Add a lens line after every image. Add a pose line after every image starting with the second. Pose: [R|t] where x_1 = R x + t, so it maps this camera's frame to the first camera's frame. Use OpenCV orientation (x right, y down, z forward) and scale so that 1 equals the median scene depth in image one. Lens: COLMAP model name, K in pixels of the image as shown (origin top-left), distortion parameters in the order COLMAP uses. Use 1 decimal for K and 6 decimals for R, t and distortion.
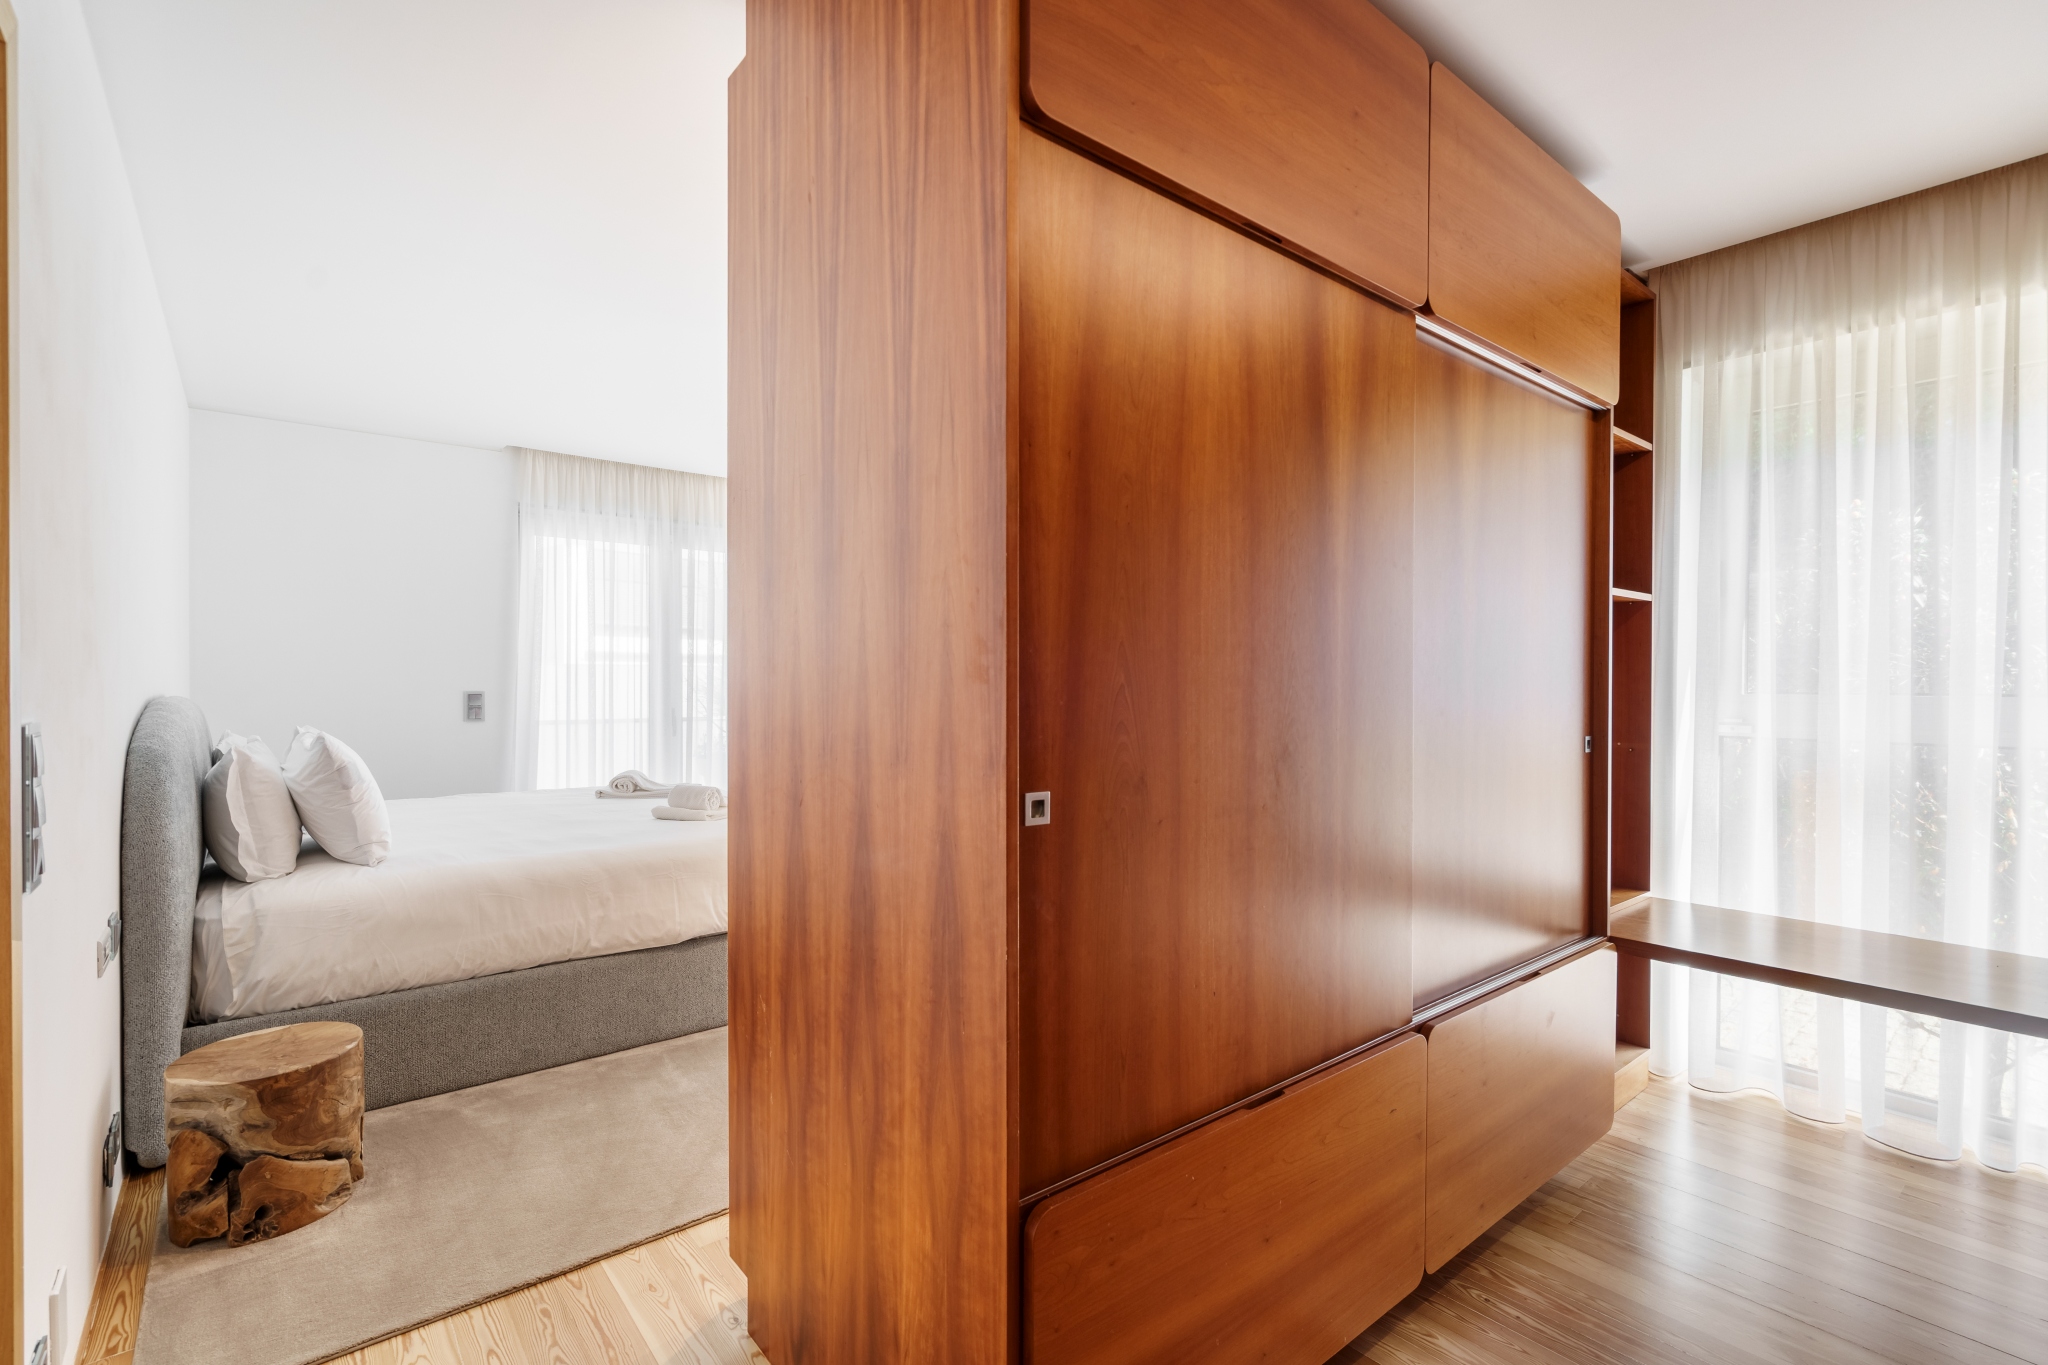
lens RADIAL K [[931.2, 0, 1017.0], [0, 931.2, 691.7], [0, 0, 1]] dist [0.002581, 0.001109]
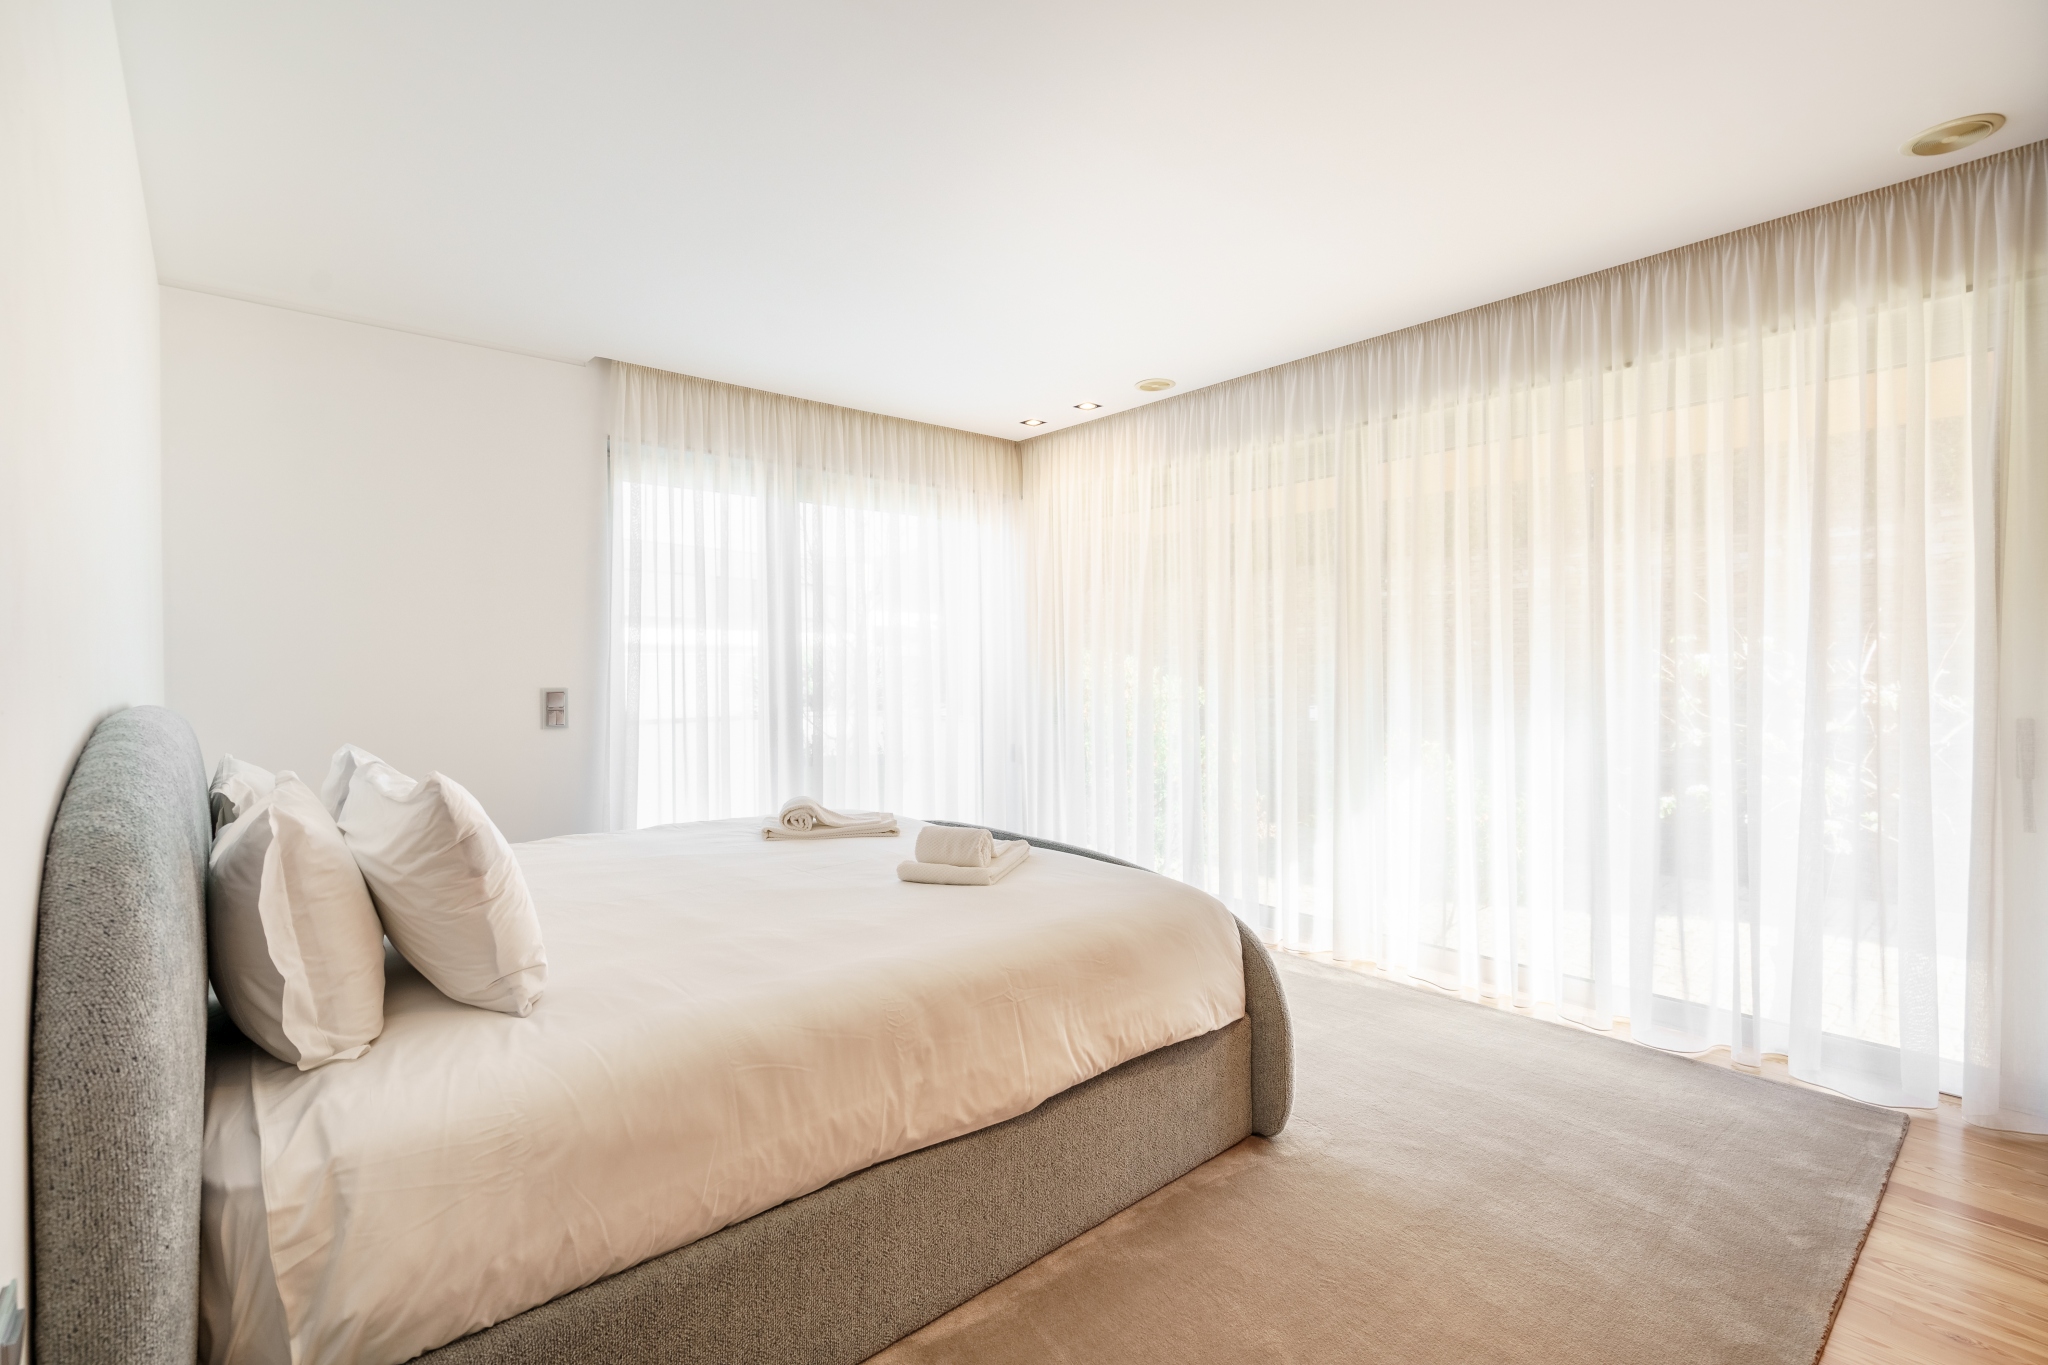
lens RADIAL K [[931.2, 0, 1015.9], [0, 931.2, 678.0], [0, 0, 1]] dist [0.002581, 0.001109]
pose [[0.999680, -0.015693, 0.019863, -0.435351], [0.015702, 0.999877, -0.000269, -0.005241], [-0.019856, 0.000581, 0.999803, 0.475648]]
